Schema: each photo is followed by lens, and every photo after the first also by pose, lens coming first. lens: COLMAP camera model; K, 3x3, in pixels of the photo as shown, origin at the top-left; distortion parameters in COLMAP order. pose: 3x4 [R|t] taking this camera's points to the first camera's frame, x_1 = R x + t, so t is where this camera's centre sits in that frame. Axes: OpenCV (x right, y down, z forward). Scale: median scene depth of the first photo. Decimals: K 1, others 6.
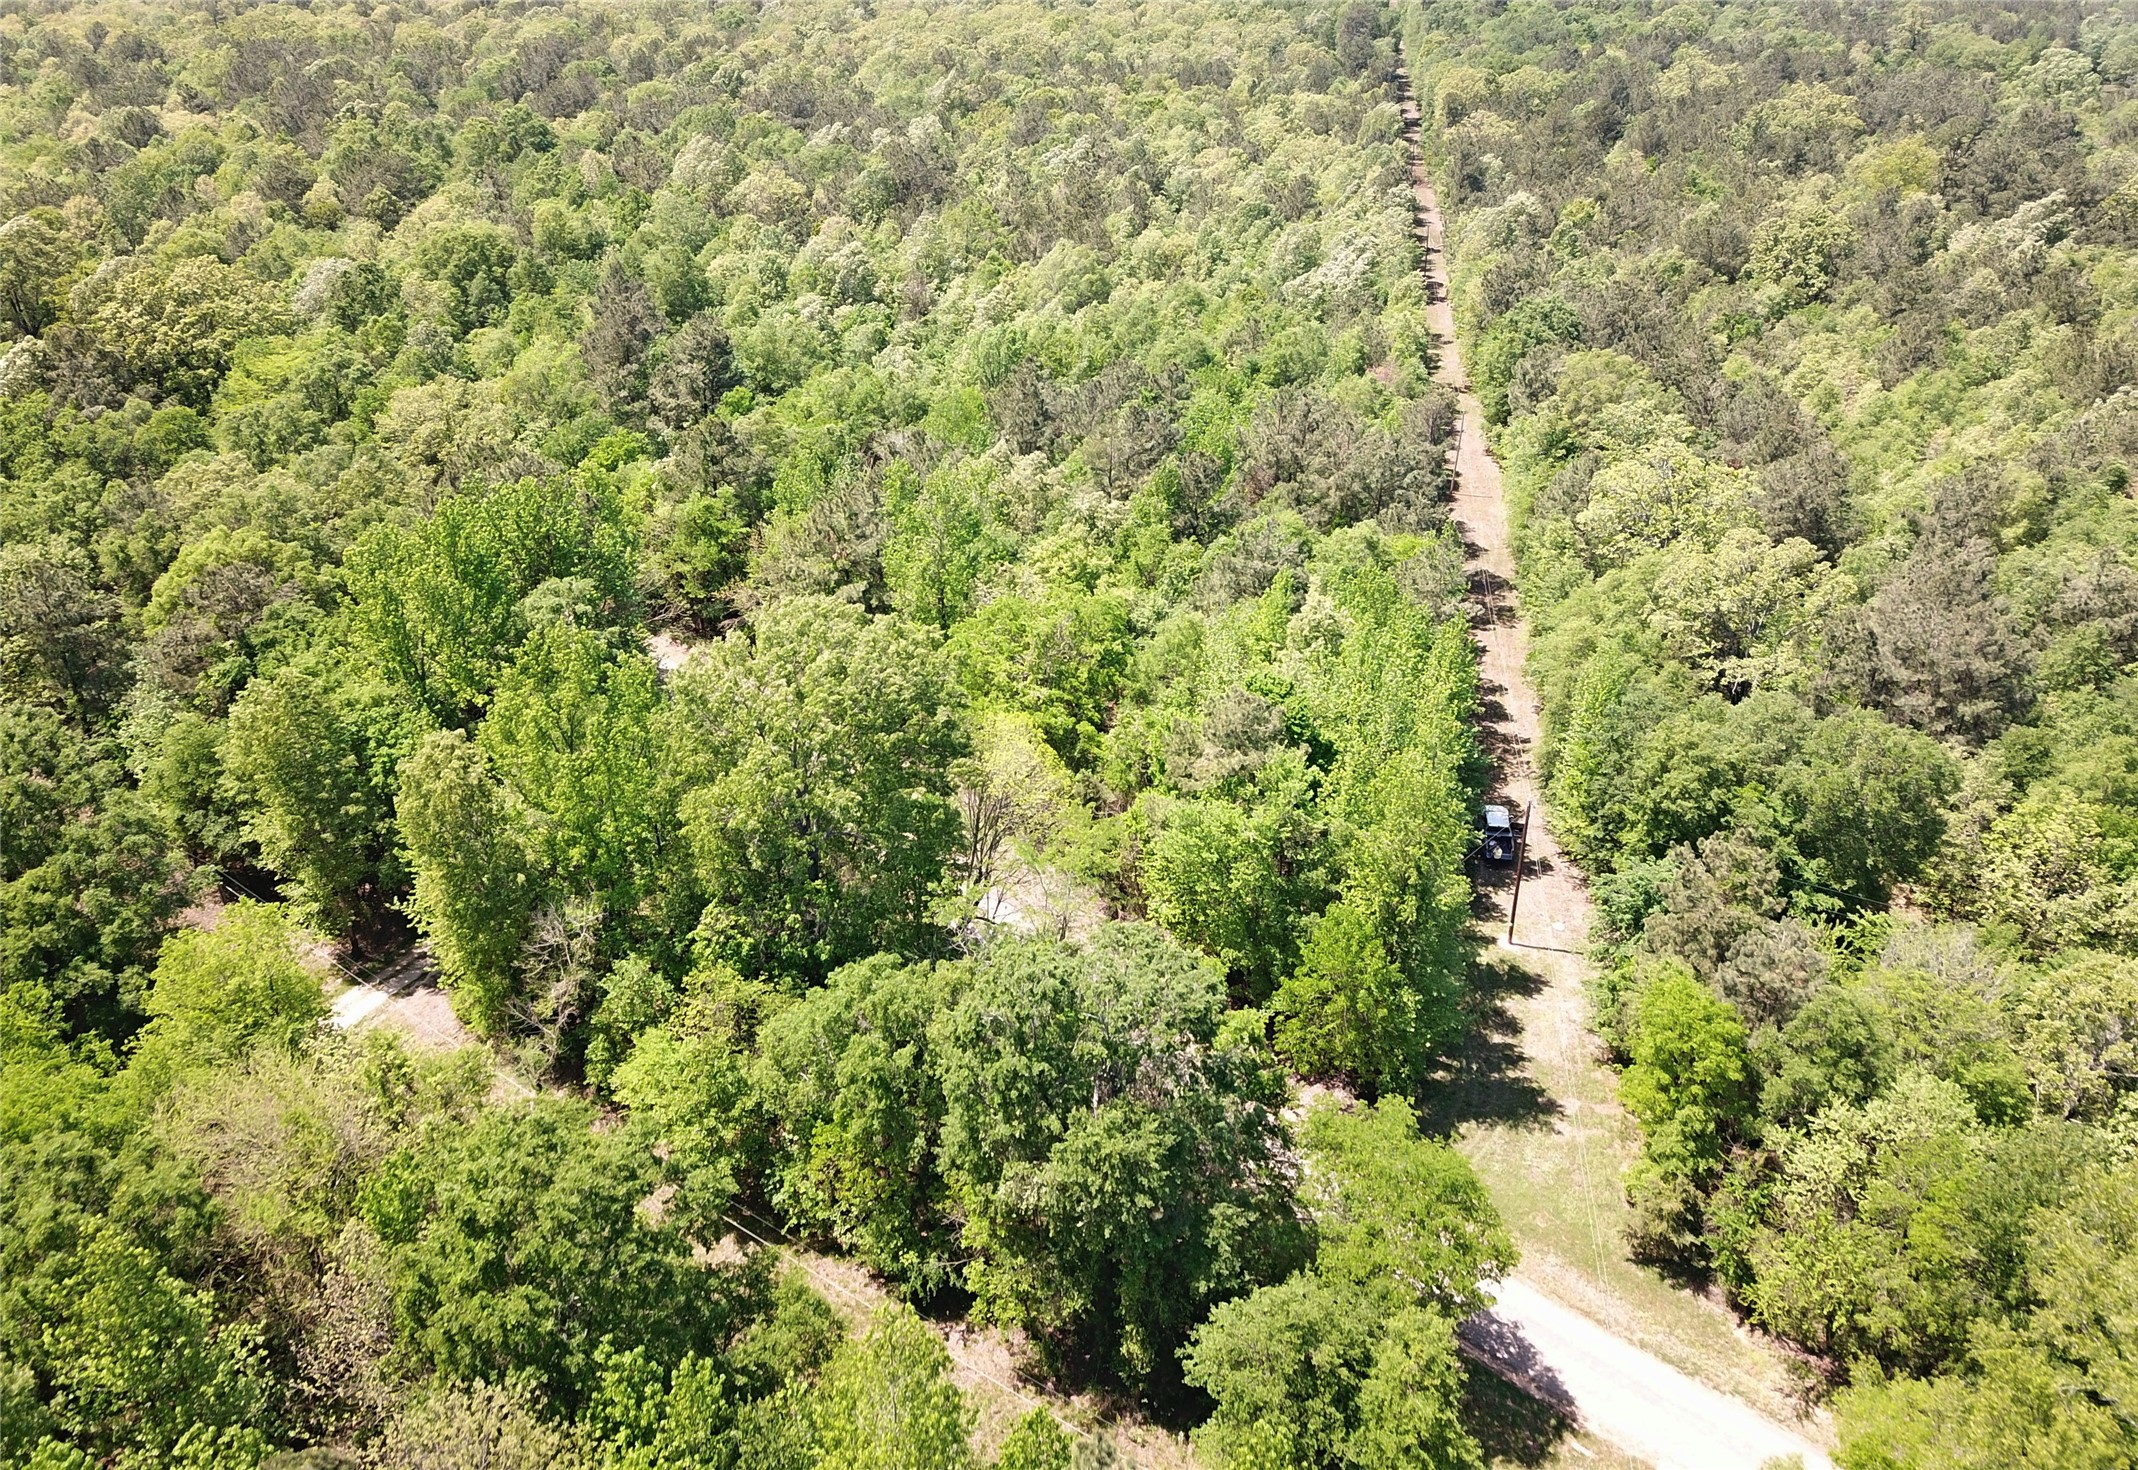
lens RADIAL K [[1363.5, 0, 1066.4], [0, 1363.5, 736.6], [0, 0, 1]] dist [-0.000053, 0.005663]
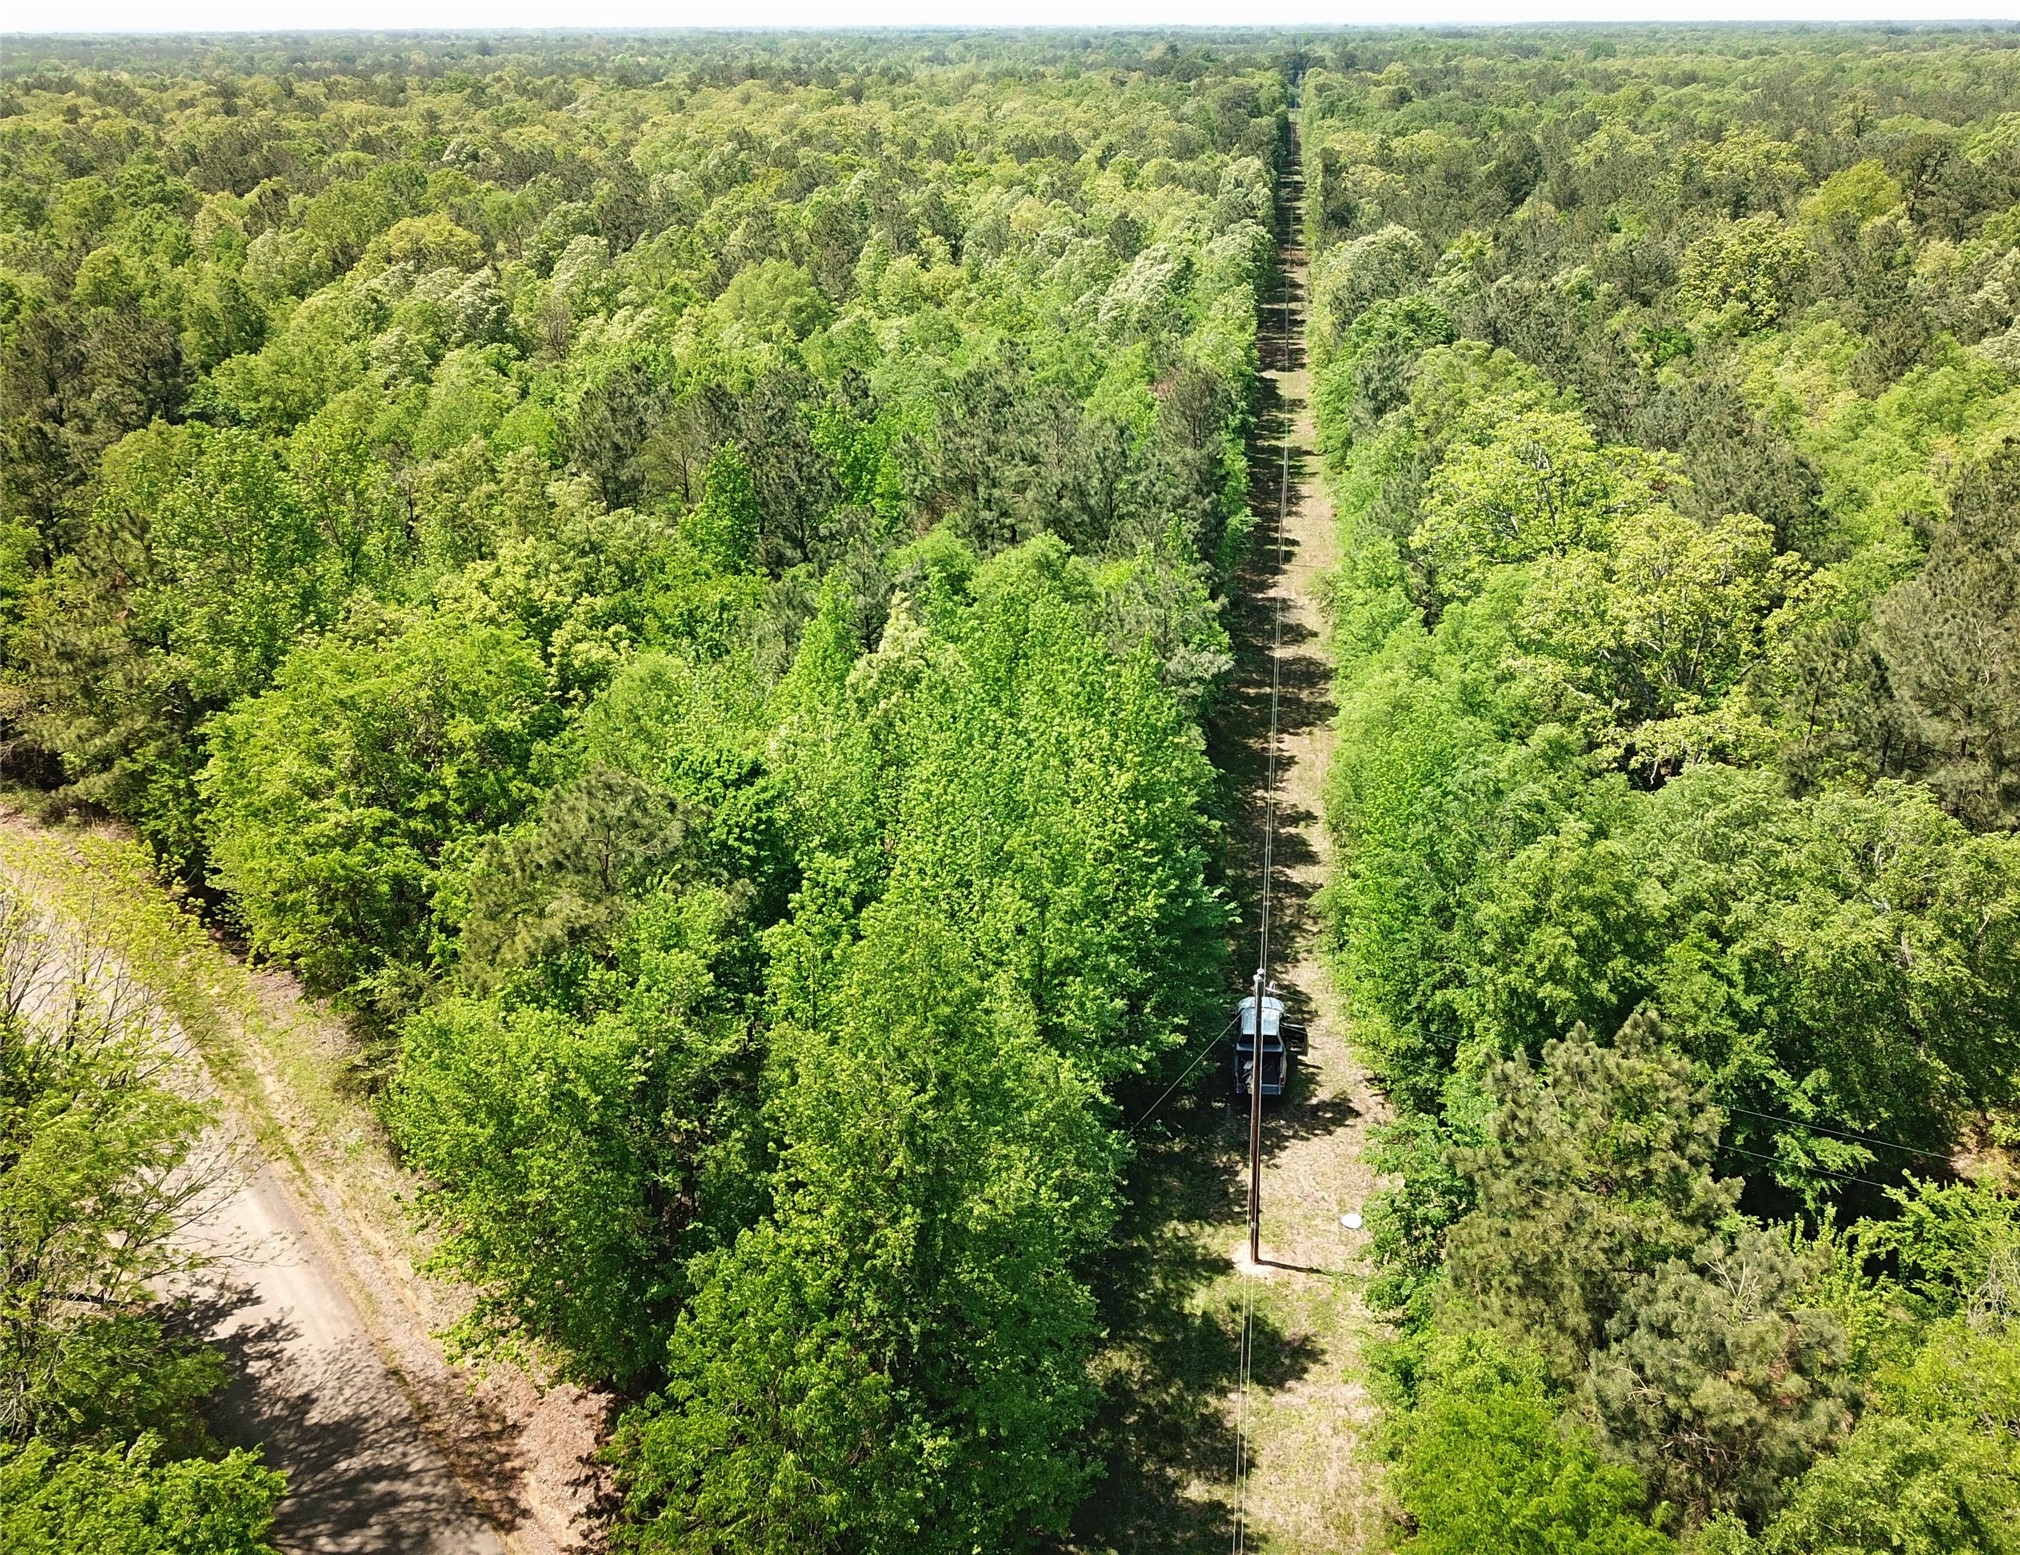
lens RADIAL K [[1740.7, 0, 1010.7], [0, 1740.7, 763.4], [0, 0, 1]] dist [0.012813, -0.038945]
pose [[0.996984, -0.030253, 0.071466, 0.181086], [0.037739, 0.993667, -0.105836, 0.027410], [-0.067812, 0.108214, 0.991812, 0.317073]]
